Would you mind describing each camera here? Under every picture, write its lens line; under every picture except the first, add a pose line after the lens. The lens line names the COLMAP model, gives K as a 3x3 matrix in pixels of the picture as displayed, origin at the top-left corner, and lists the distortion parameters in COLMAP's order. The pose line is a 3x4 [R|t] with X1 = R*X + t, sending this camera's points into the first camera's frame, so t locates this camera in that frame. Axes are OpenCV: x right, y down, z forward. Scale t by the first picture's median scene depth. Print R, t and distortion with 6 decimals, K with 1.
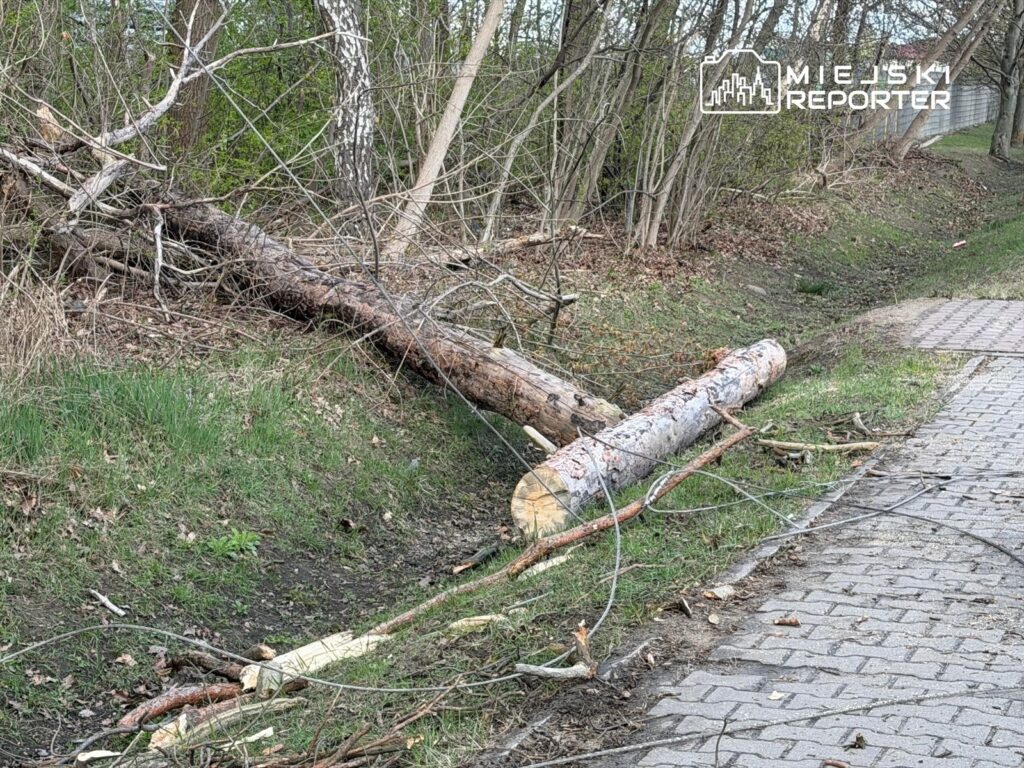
lens RADIAL K [[2294.4, 0, 528.0], [0, 2294.4, 385.1], [0, 0, 1]] dist [0.094971, 0.234938]
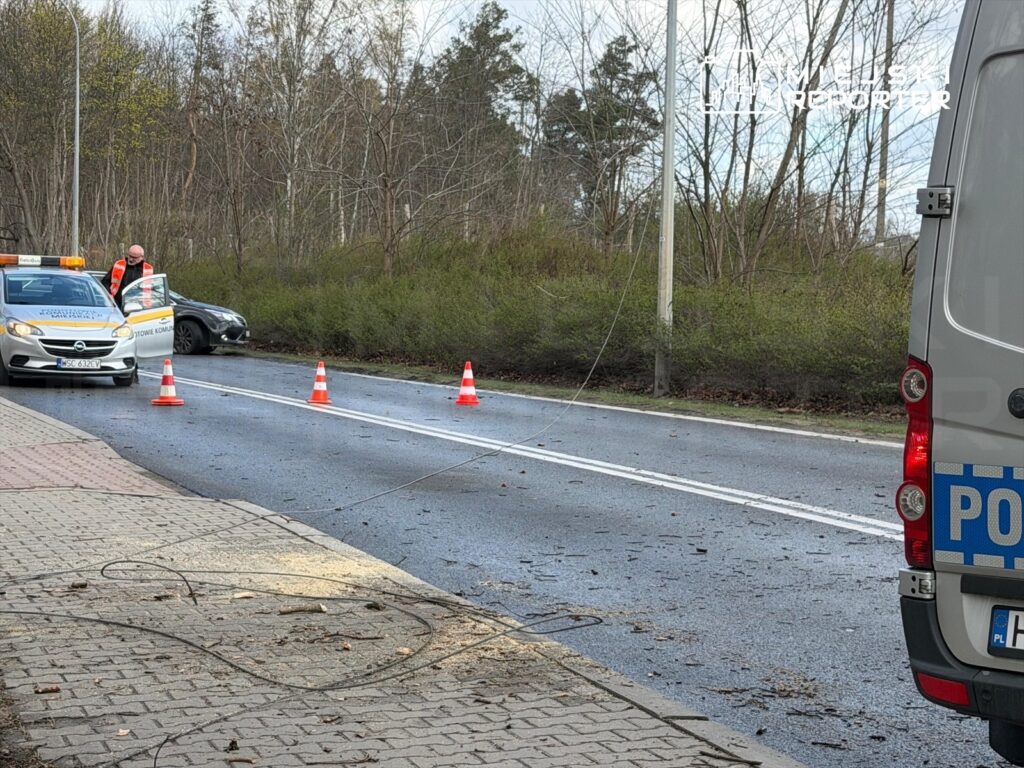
lens RADIAL K [[2255.8, 0, 497.9], [0, 2255.8, 384.6], [0, 0, 1]] dist [0.068078, 0.580419]
pose [[0.797852, -0.047557, 0.600975, -0.252982], [0.090940, 0.994970, -0.041998, 0.008829], [-0.595955, 0.088161, 0.798164, -0.071315]]
